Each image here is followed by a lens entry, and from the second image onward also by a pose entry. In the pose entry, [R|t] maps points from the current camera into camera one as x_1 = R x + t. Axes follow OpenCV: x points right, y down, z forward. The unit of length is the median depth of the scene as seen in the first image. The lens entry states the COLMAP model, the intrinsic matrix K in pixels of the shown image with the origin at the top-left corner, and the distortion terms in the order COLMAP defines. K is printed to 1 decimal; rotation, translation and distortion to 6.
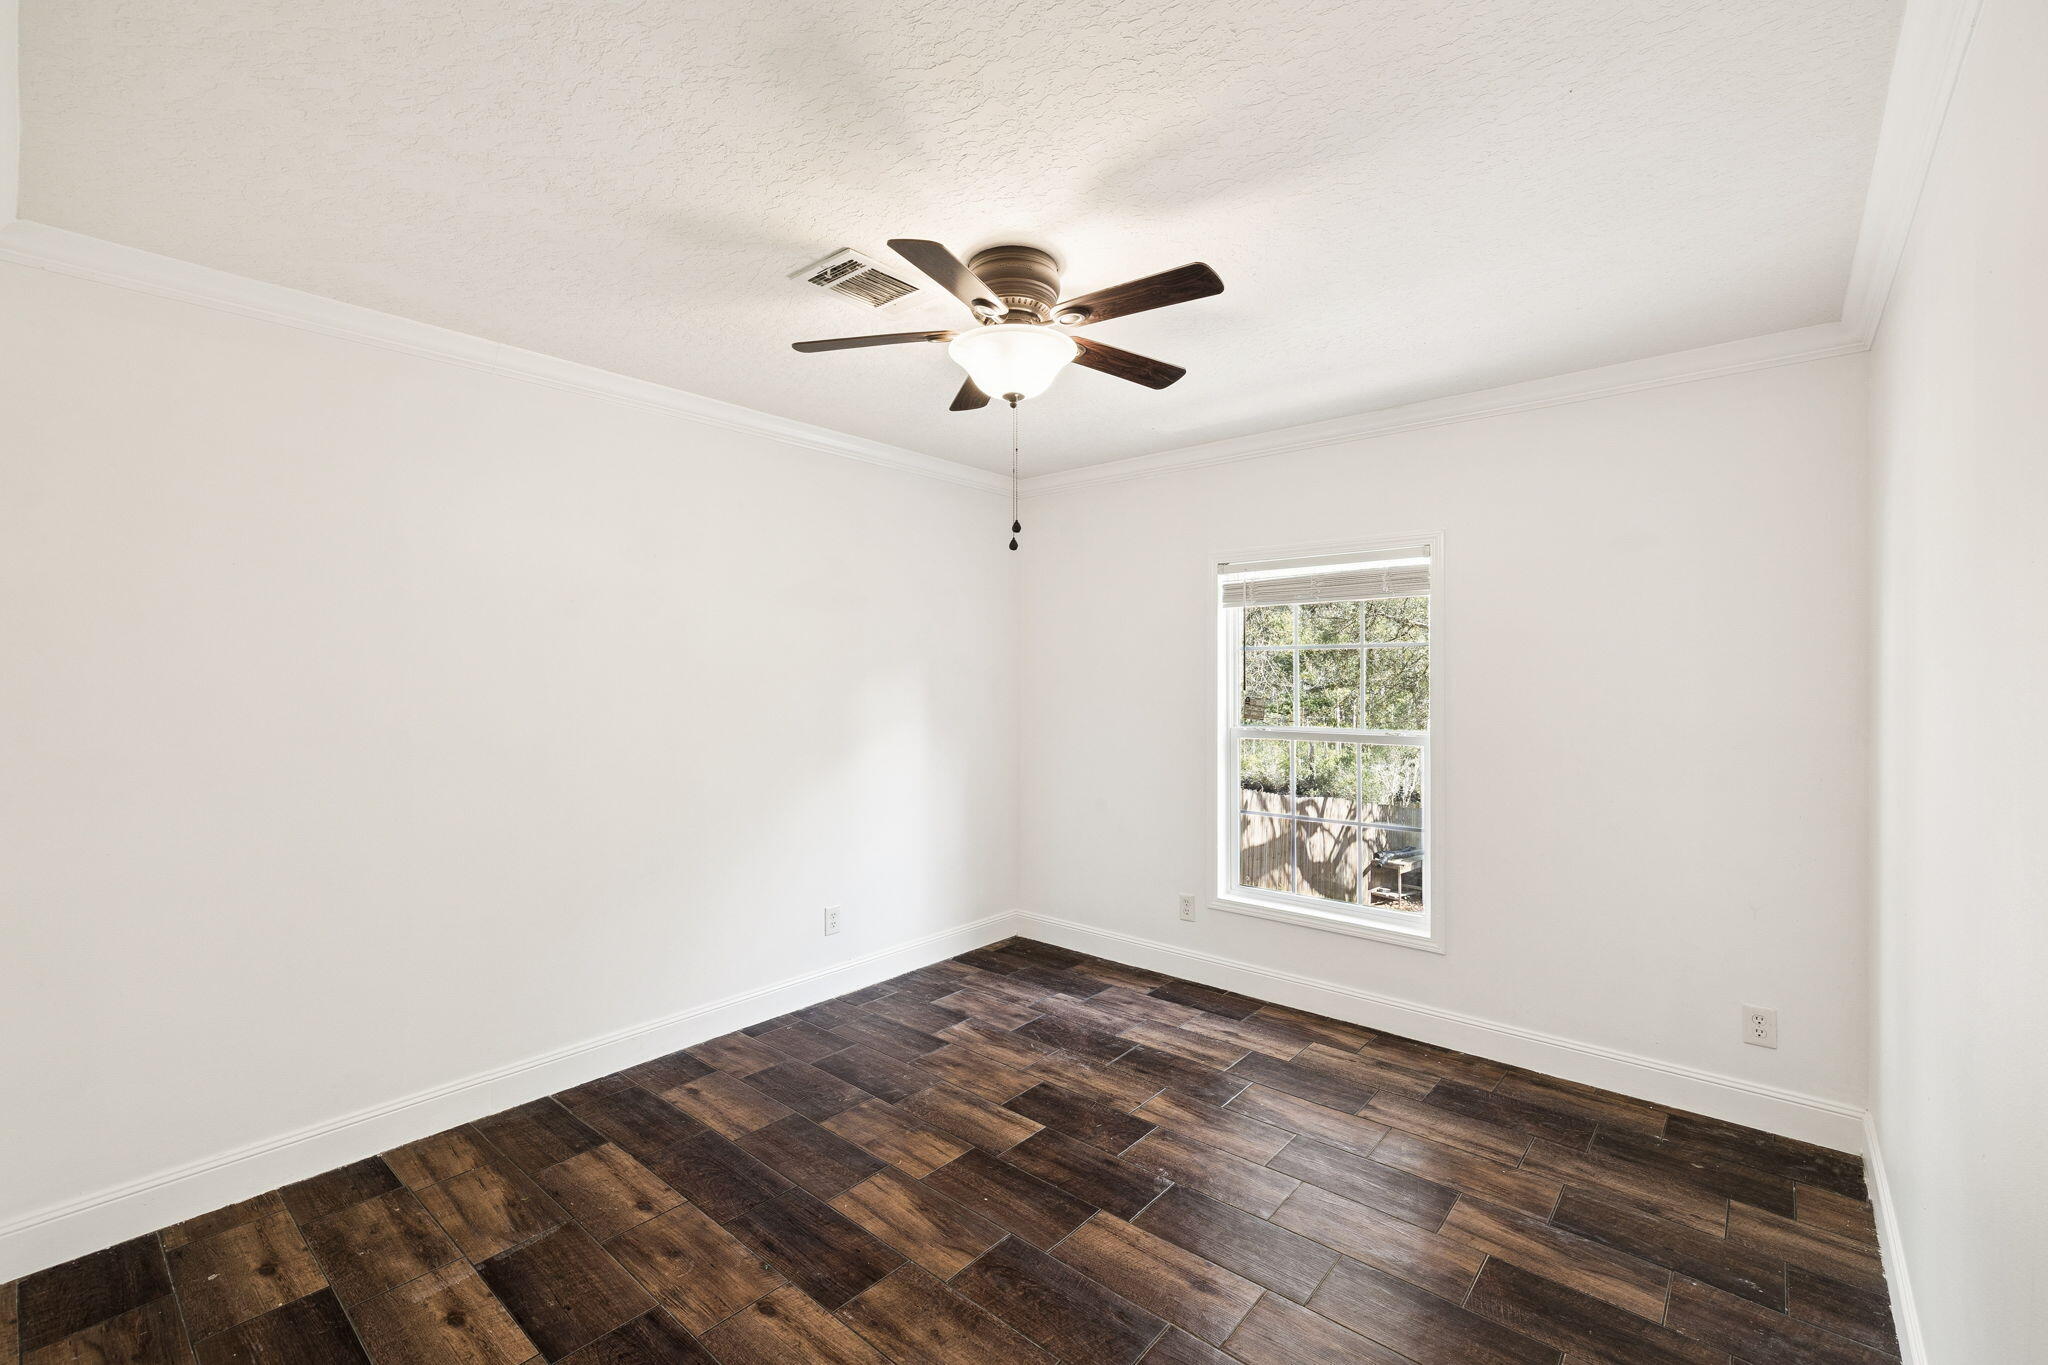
lens RADIAL K [[862.6, 0, 1024.0], [0, 862.6, 682.5], [0, 0, 1]] dist [0.001401, -0.000019]
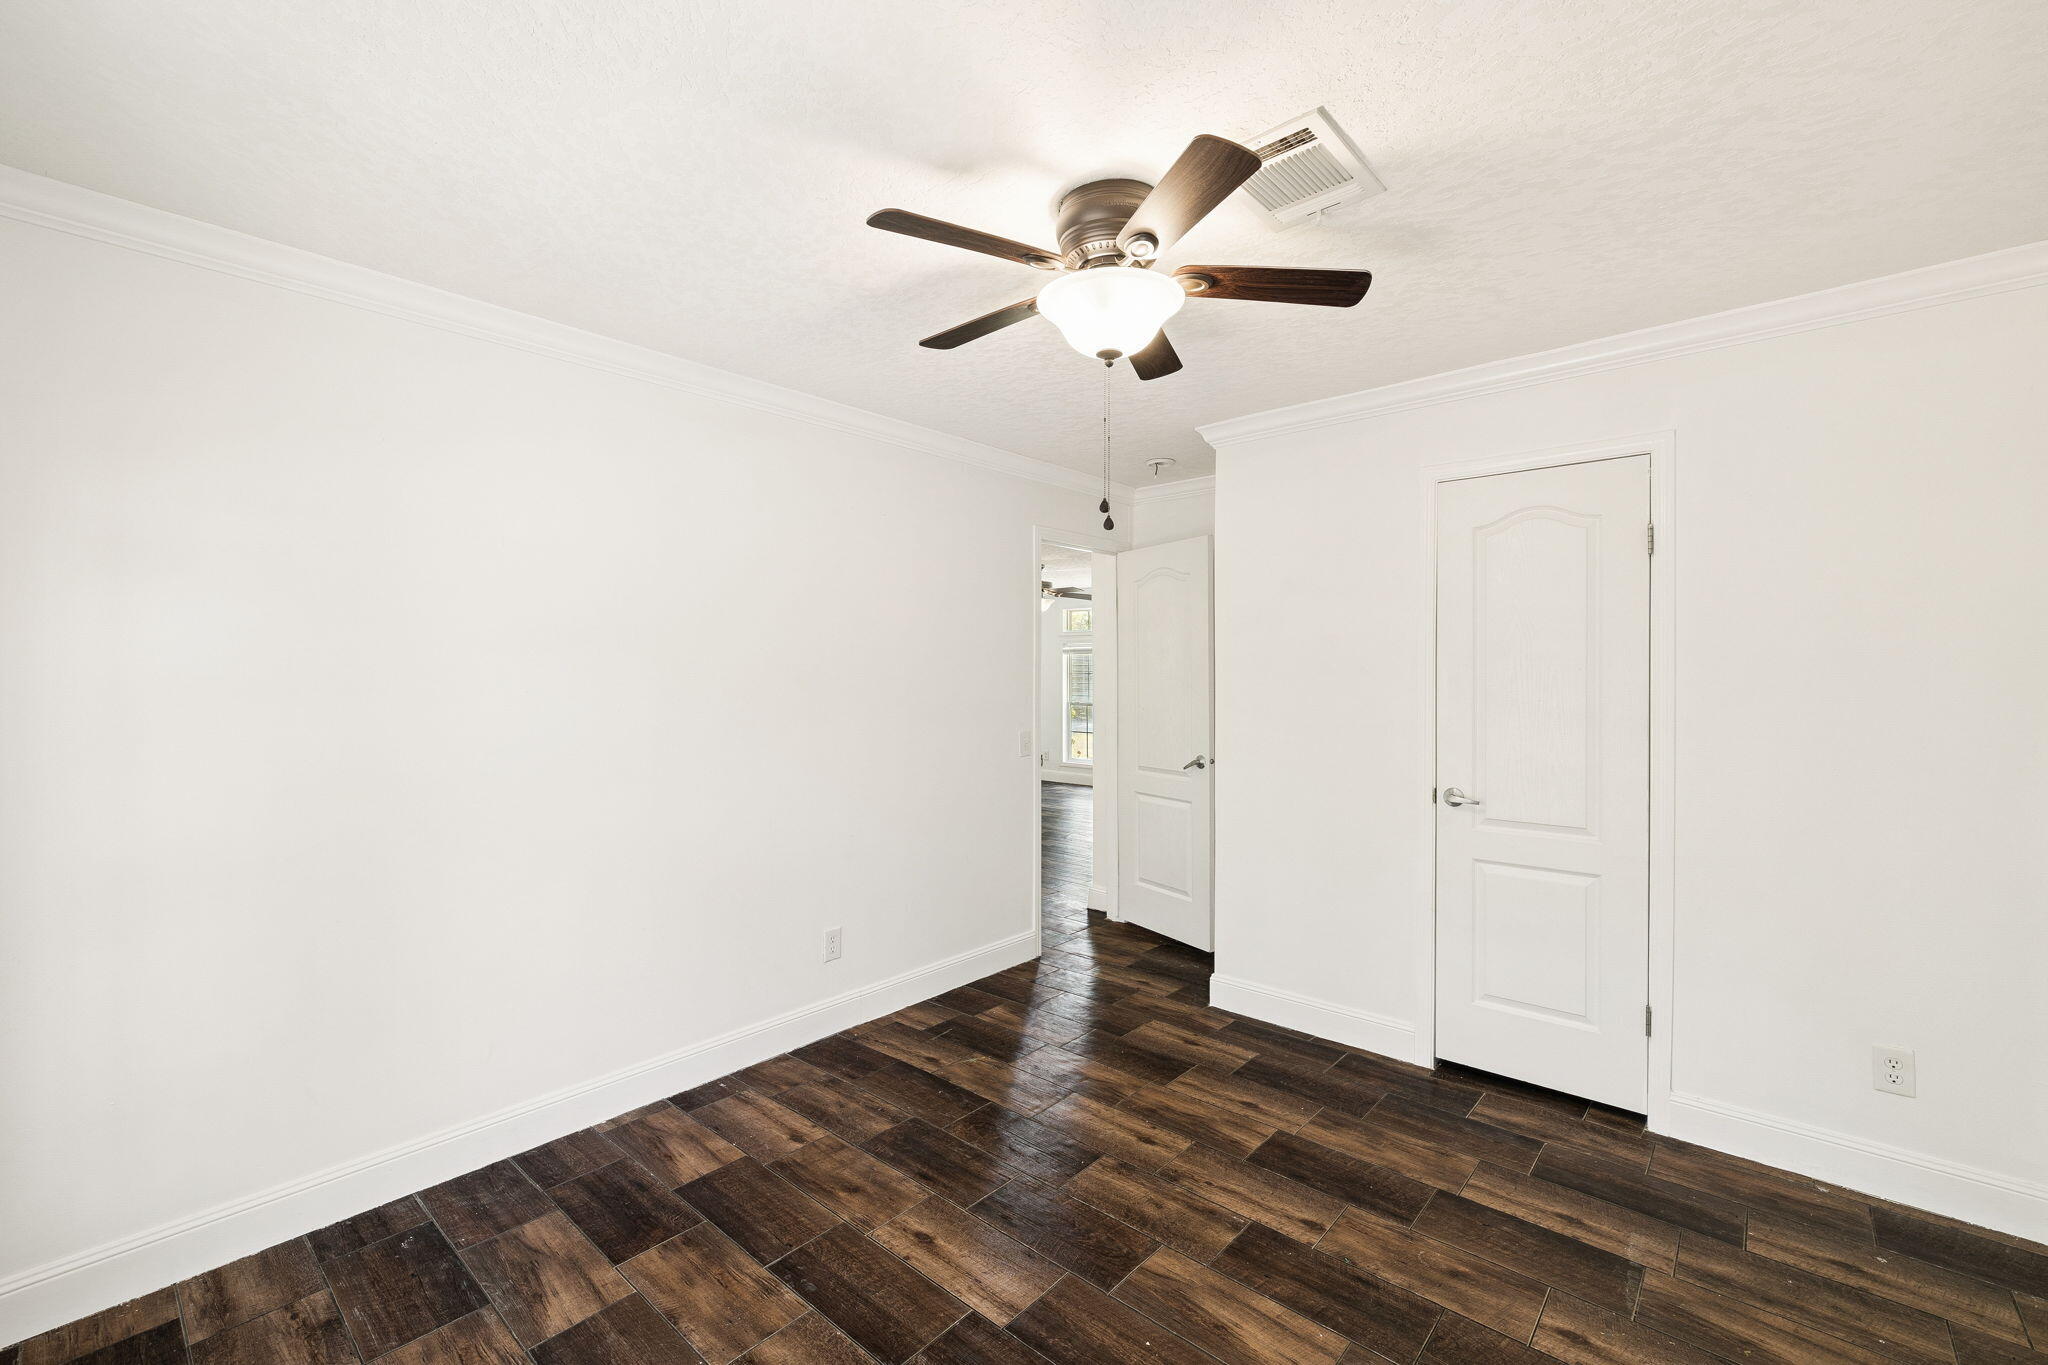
lens RADIAL K [[862.6, 0, 1024.0], [0, 862.6, 682.5], [0, 0, 1]] dist [0.001401, -0.000019]
pose [[-0.999847, -0.002129, 0.017358, 0.060328], [-0.001935, 0.999935, 0.011195, -0.007109], [-0.017381, 0.011159, -0.999787, 1.938047]]
